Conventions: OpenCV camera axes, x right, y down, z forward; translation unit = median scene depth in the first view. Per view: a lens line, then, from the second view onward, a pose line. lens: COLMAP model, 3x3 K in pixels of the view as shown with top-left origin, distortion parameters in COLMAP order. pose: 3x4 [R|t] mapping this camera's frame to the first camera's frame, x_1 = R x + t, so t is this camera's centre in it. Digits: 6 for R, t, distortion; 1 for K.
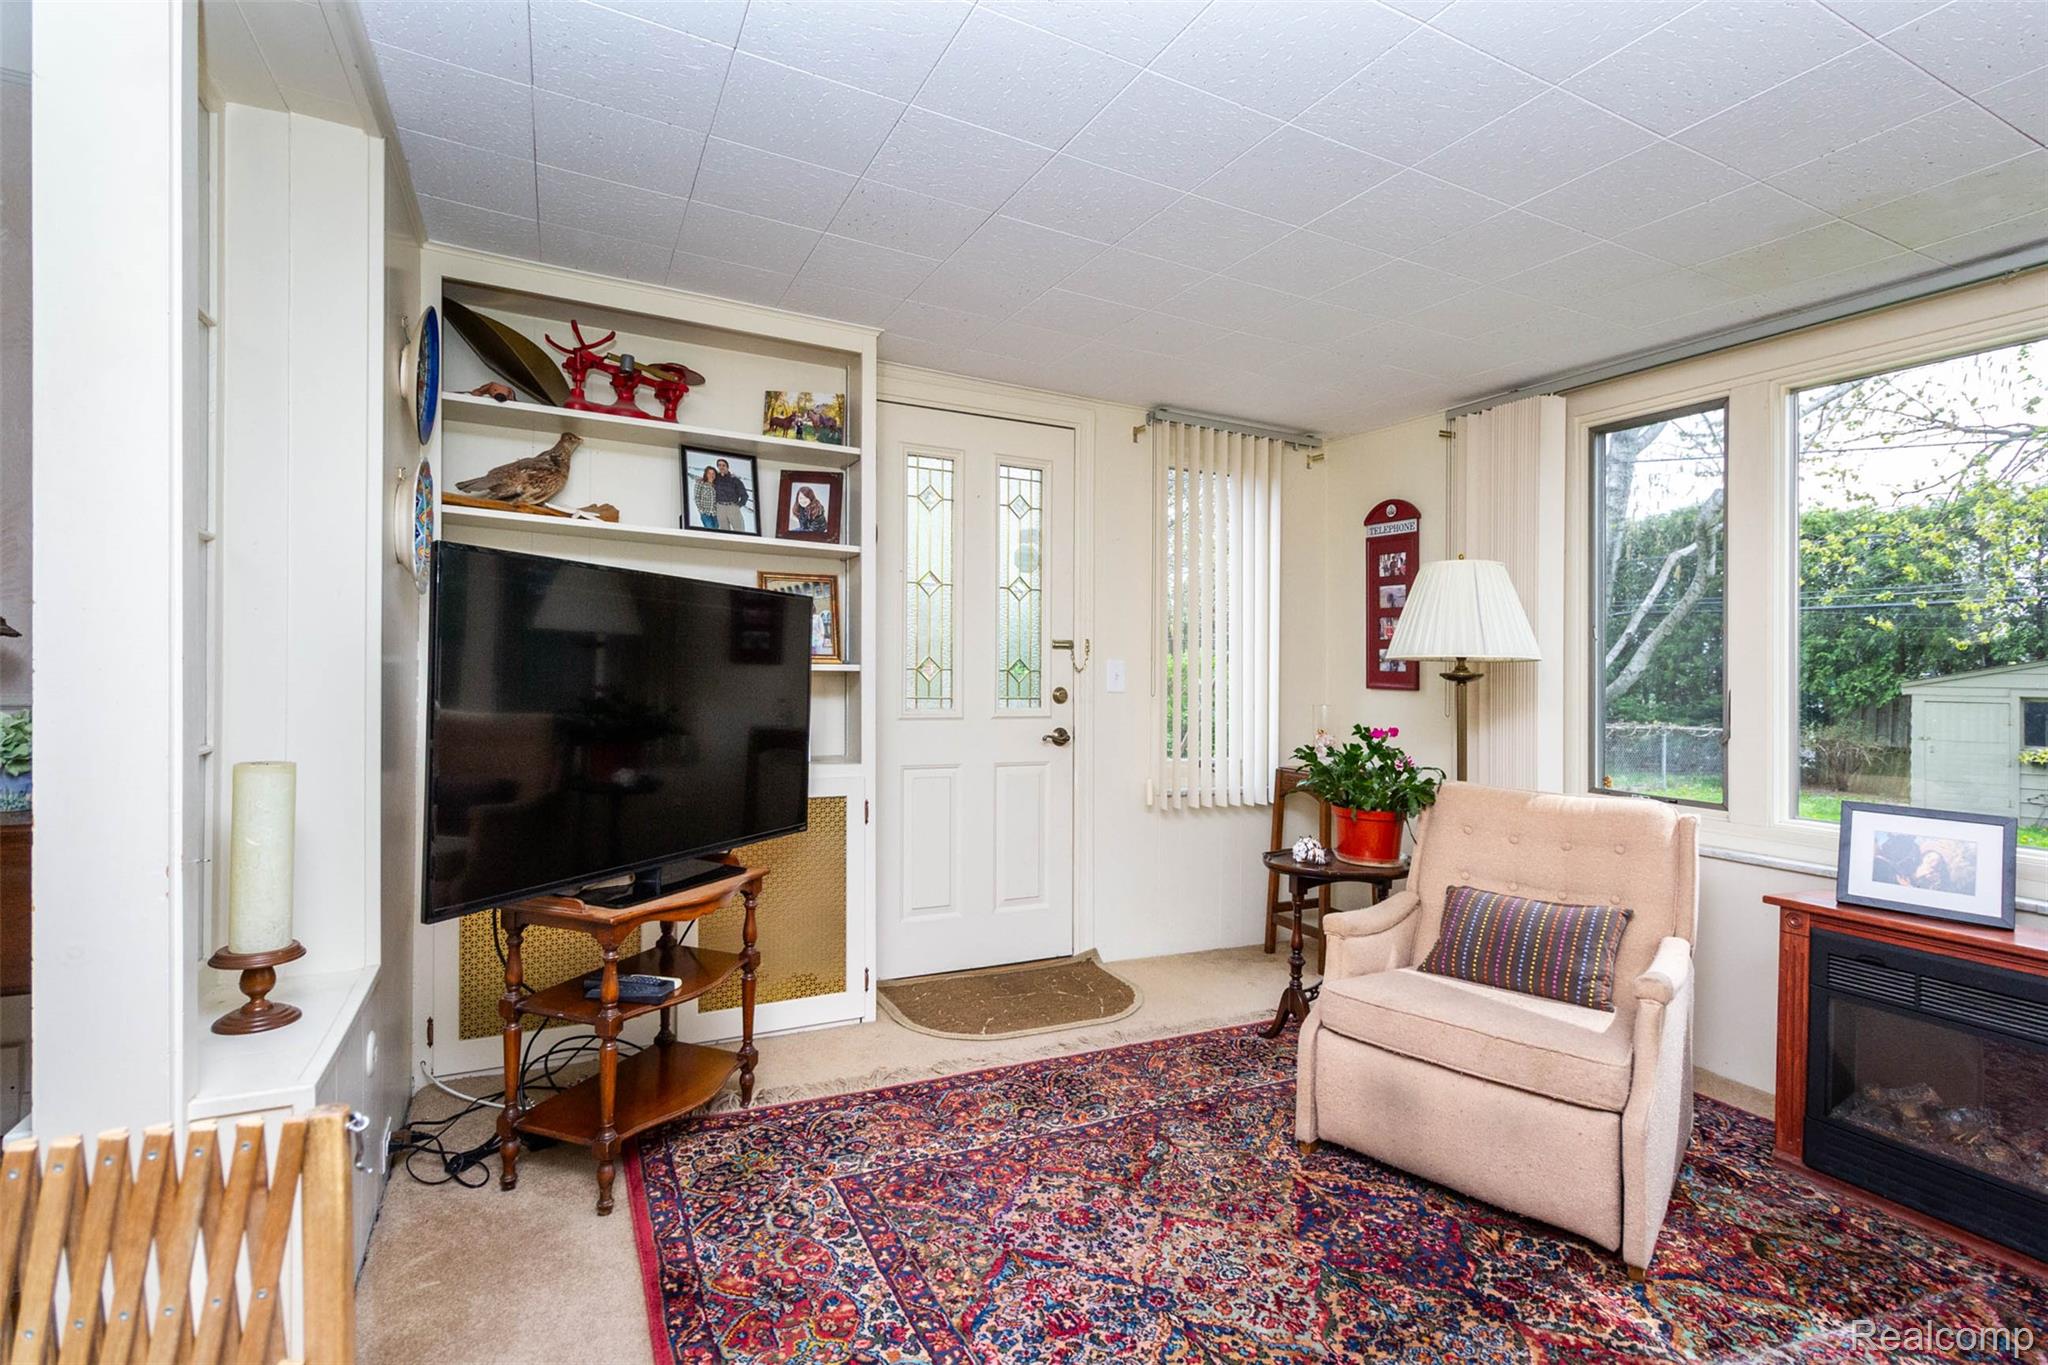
lens RADIAL K [[948.9, 0, 1029.5], [0, 948.9, 667.9], [0, 0, 1]] dist [0.001892, 0.000600]
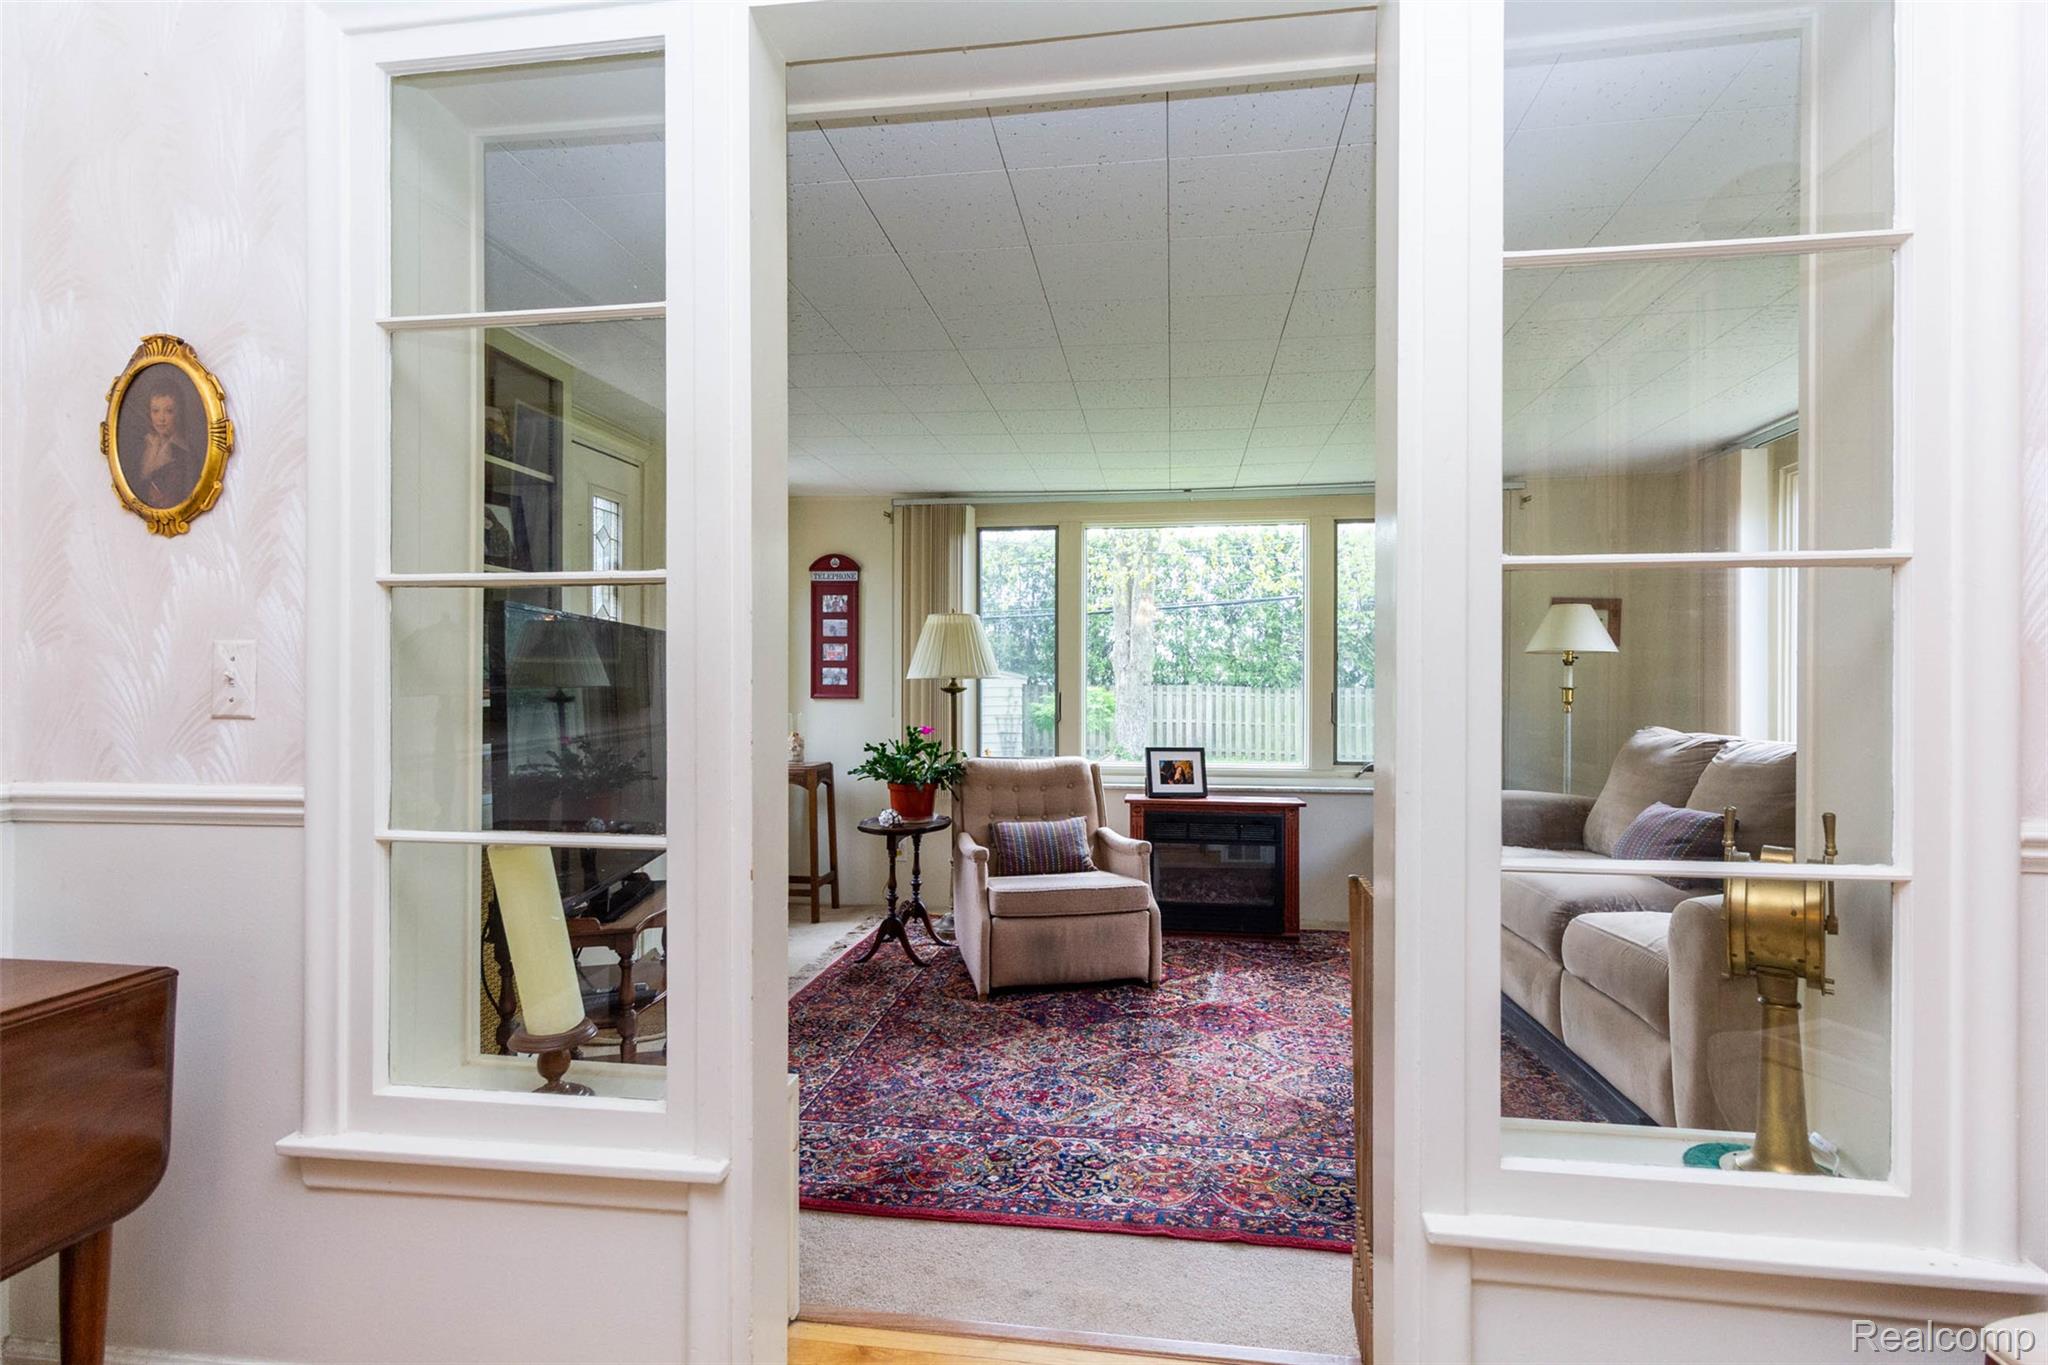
lens RADIAL K [[959.3, 0, 1017.0], [0, 959.3, 679.3], [0, 0, 1]] dist [-0.001816, 0.000005]
pose [[0.578115, -0.022606, 0.815642, -1.171457], [0.011273, 0.999742, 0.019718, -0.057836], [-0.815878, -0.002204, 0.578220, 0.058979]]
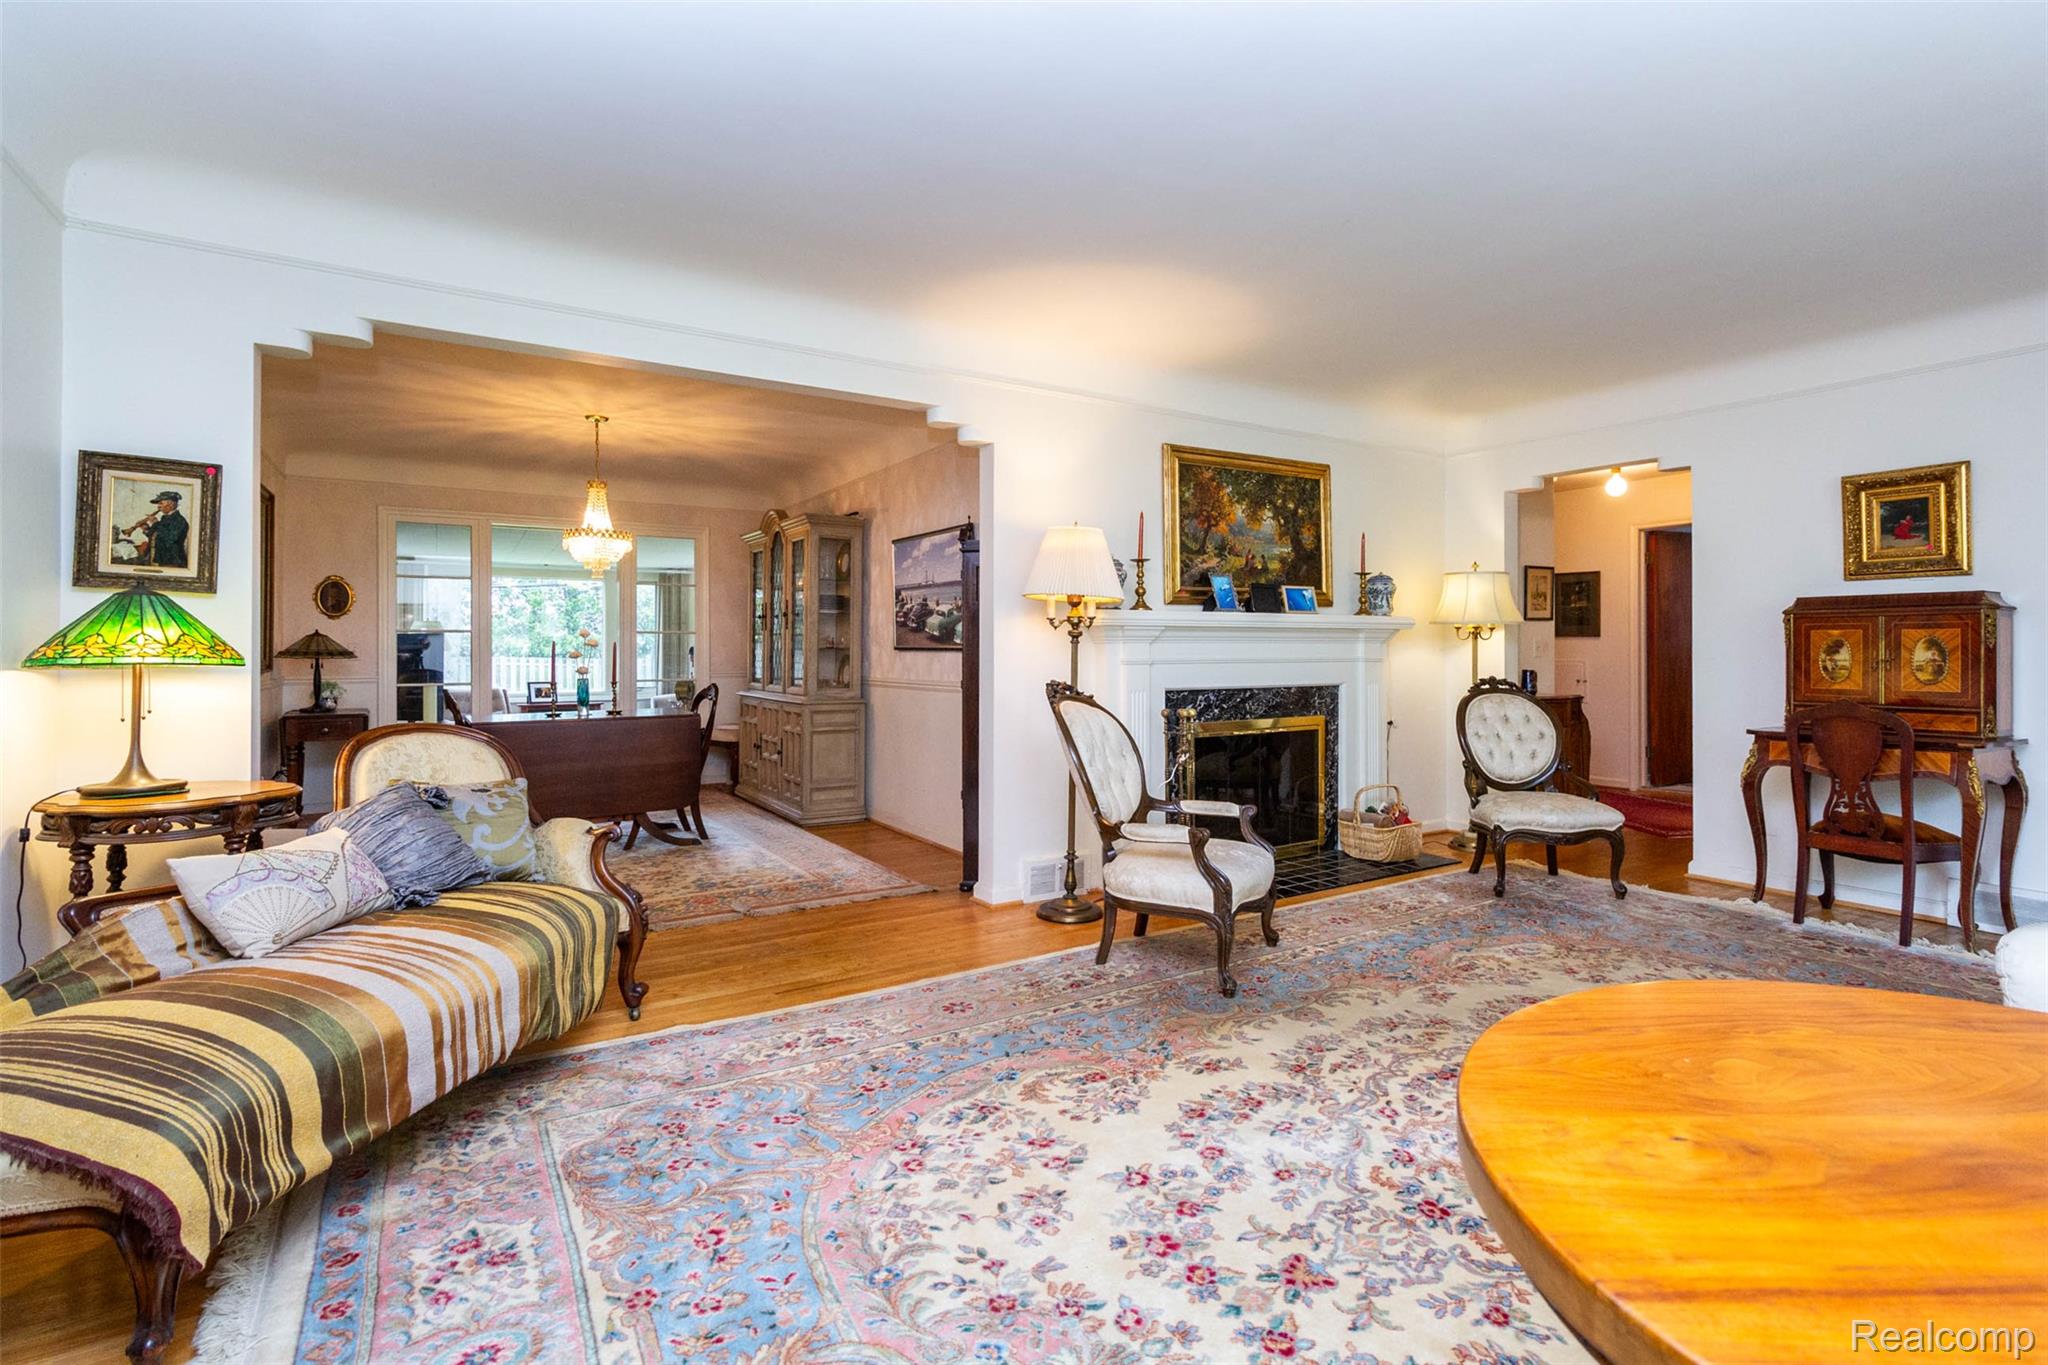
lens RADIAL K [[968.6, 0, 1037.9], [0, 968.6, 642.5], [0, 0, 1]] dist [-0.001104, 0.000341]
pose [[-0.105272, -0.013696, 0.994349, -4.829405], [0.000074, 0.999905, 0.013781, -0.136345], [-0.994443, 0.001525, -0.105261, -1.122592]]
